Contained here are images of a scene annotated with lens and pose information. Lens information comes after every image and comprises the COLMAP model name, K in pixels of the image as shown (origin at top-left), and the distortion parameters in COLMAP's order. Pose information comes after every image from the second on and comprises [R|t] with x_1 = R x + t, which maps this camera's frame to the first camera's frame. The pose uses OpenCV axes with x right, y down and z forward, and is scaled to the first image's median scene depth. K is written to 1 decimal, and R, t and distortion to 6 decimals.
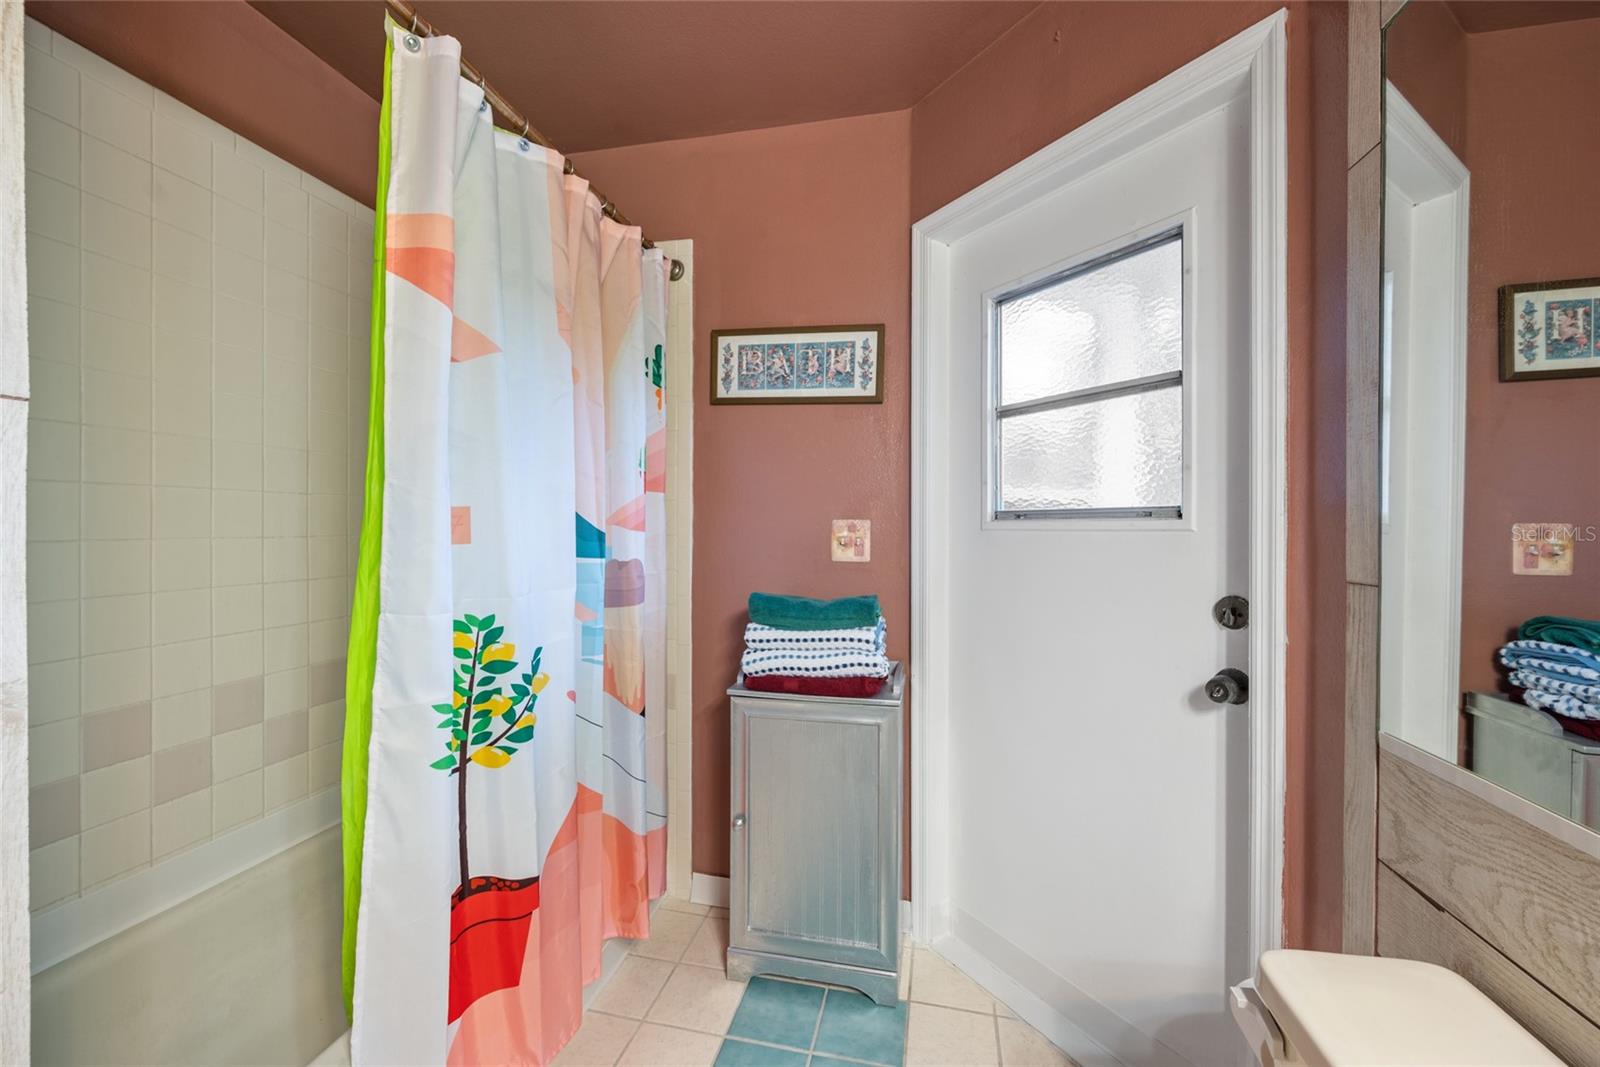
lens RADIAL K [[631.3, 0, 802.7], [0, 631.3, 527.0], [0, 0, 1]] dist [-0.000600, -0.000390]
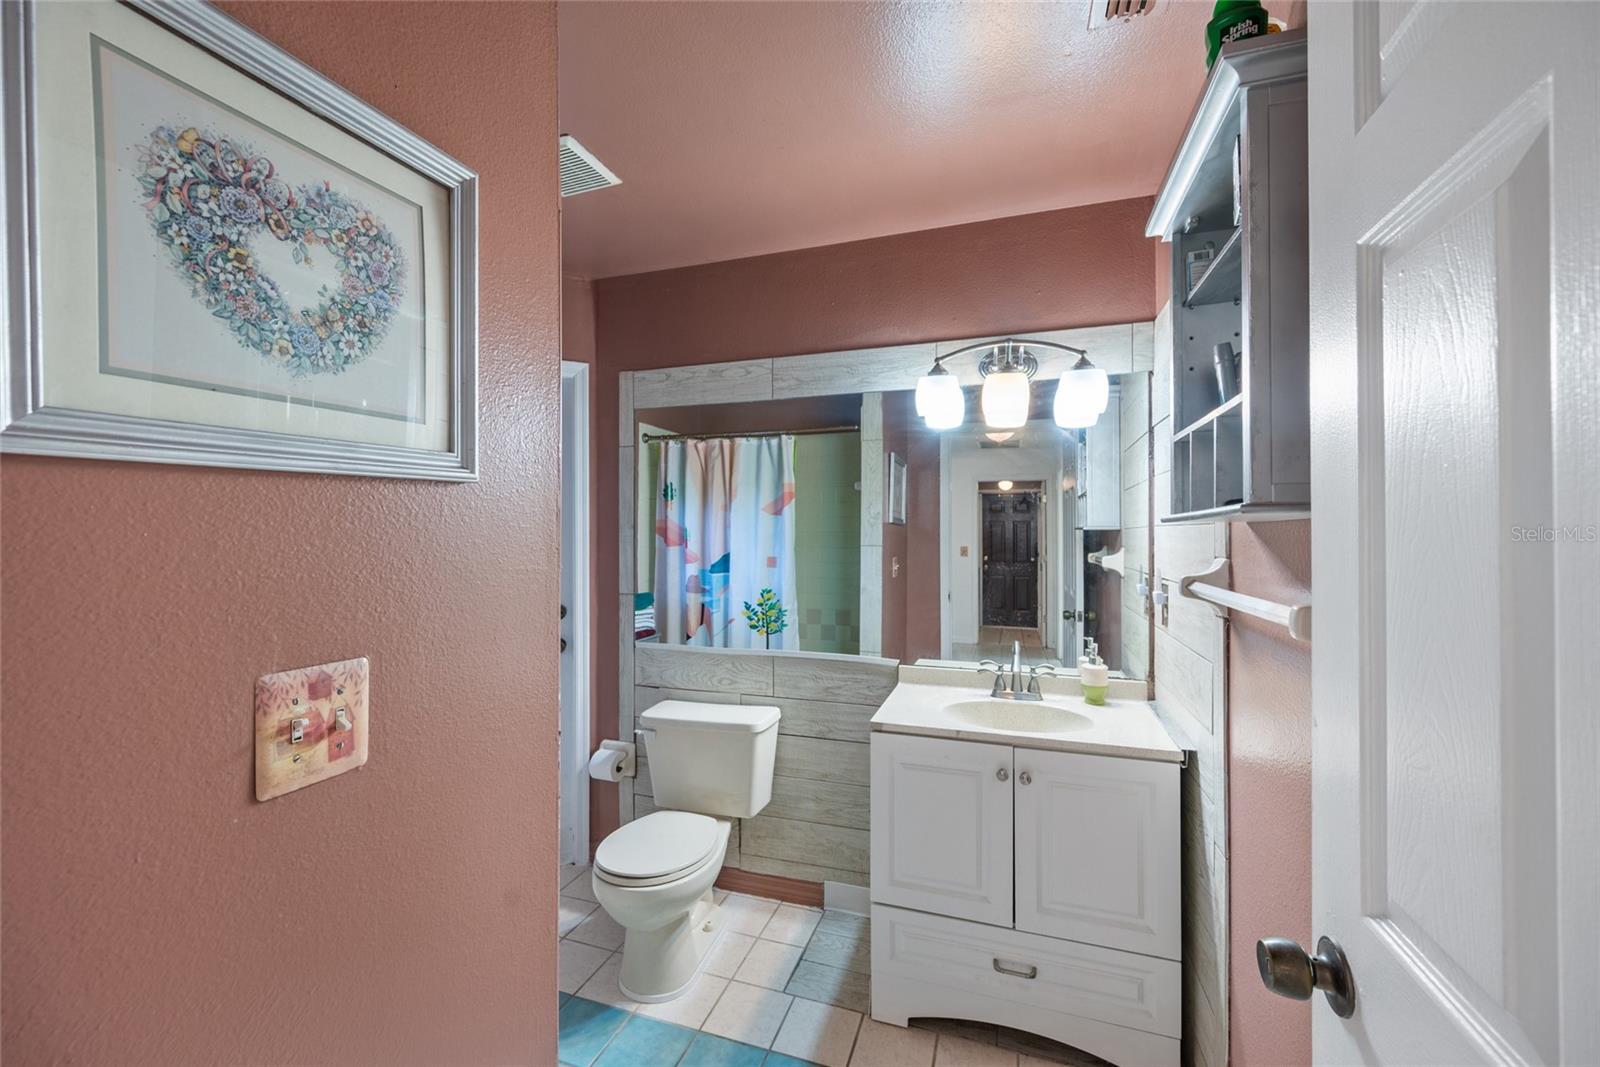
lens RADIAL K [[631.3, 0, 801.7], [0, 631.3, 532.4], [0, 0, 1]] dist [-0.000600, -0.000390]
pose [[0.110603, -0.004661, 0.993854, -1.014398], [0.003817, 0.999984, 0.004265, -0.107291], [-0.993857, 0.003322, 0.110619, -0.062000]]
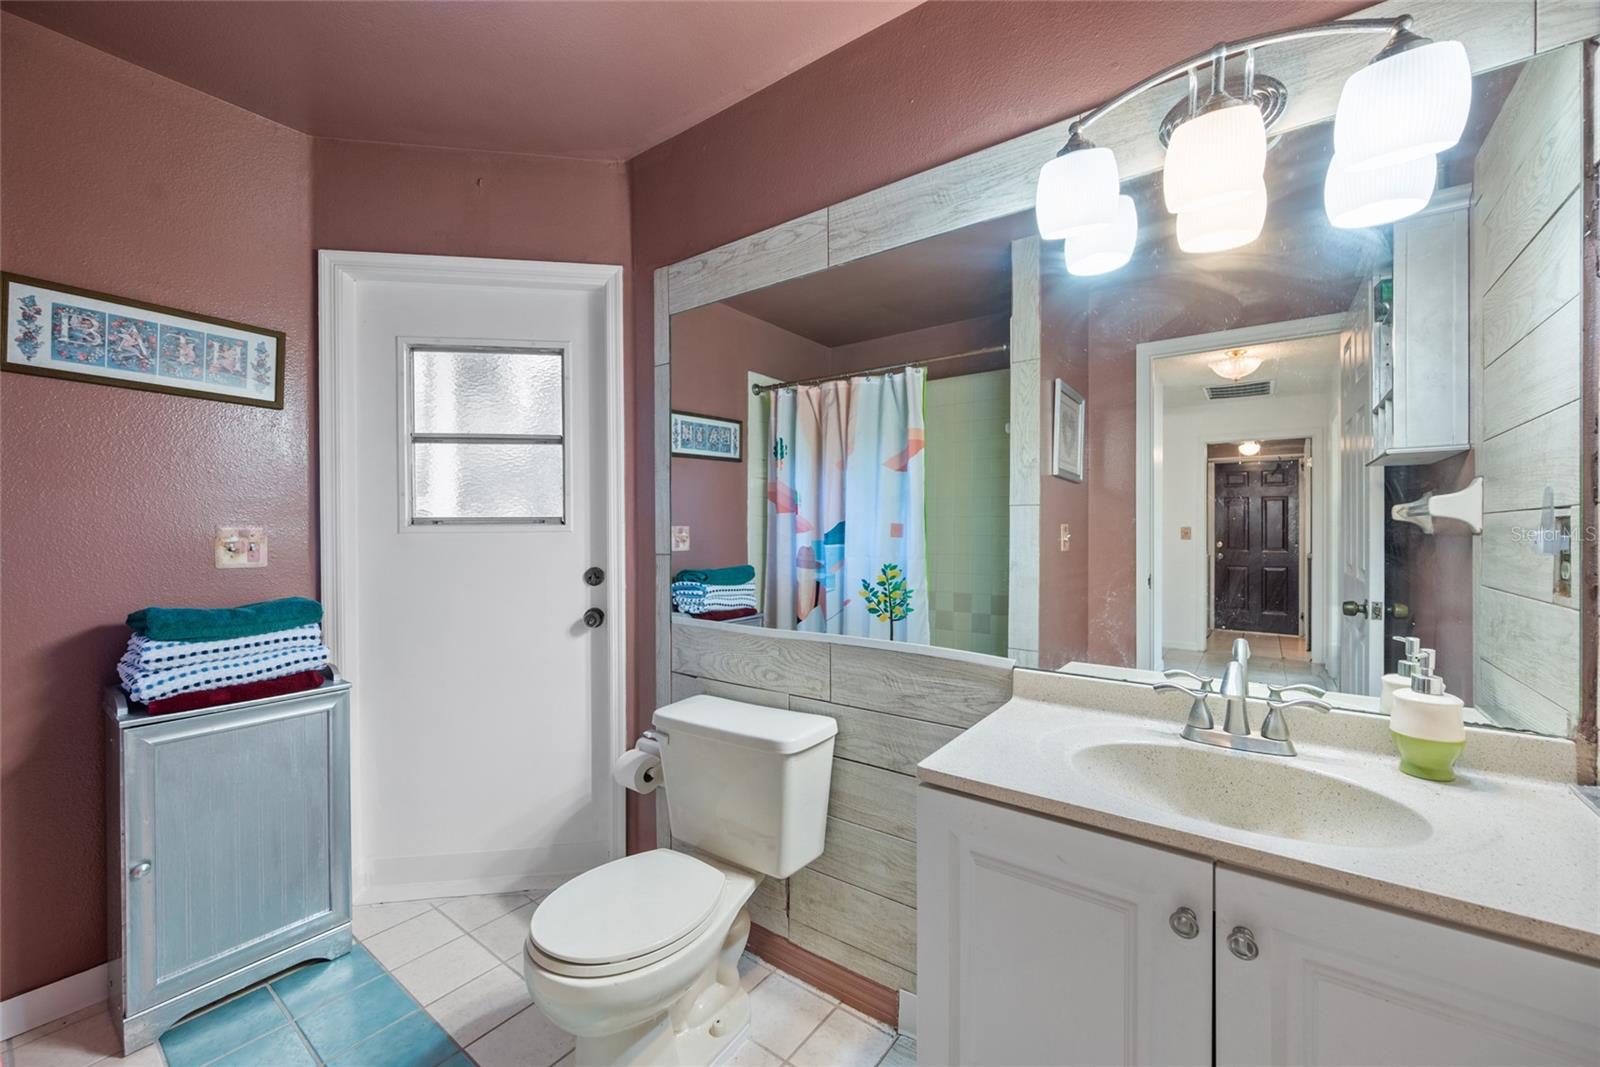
lens RADIAL K [[631.3, 0, 799.5], [0, 631.3, 531.8], [0, 0, 1]] dist [-0.000600, -0.000390]
pose [[0.411742, -0.012258, 0.911218, -0.515640], [0.006774, 0.999923, 0.010390, -0.005274], [-0.911275, 0.001895, 0.411793, -0.199587]]
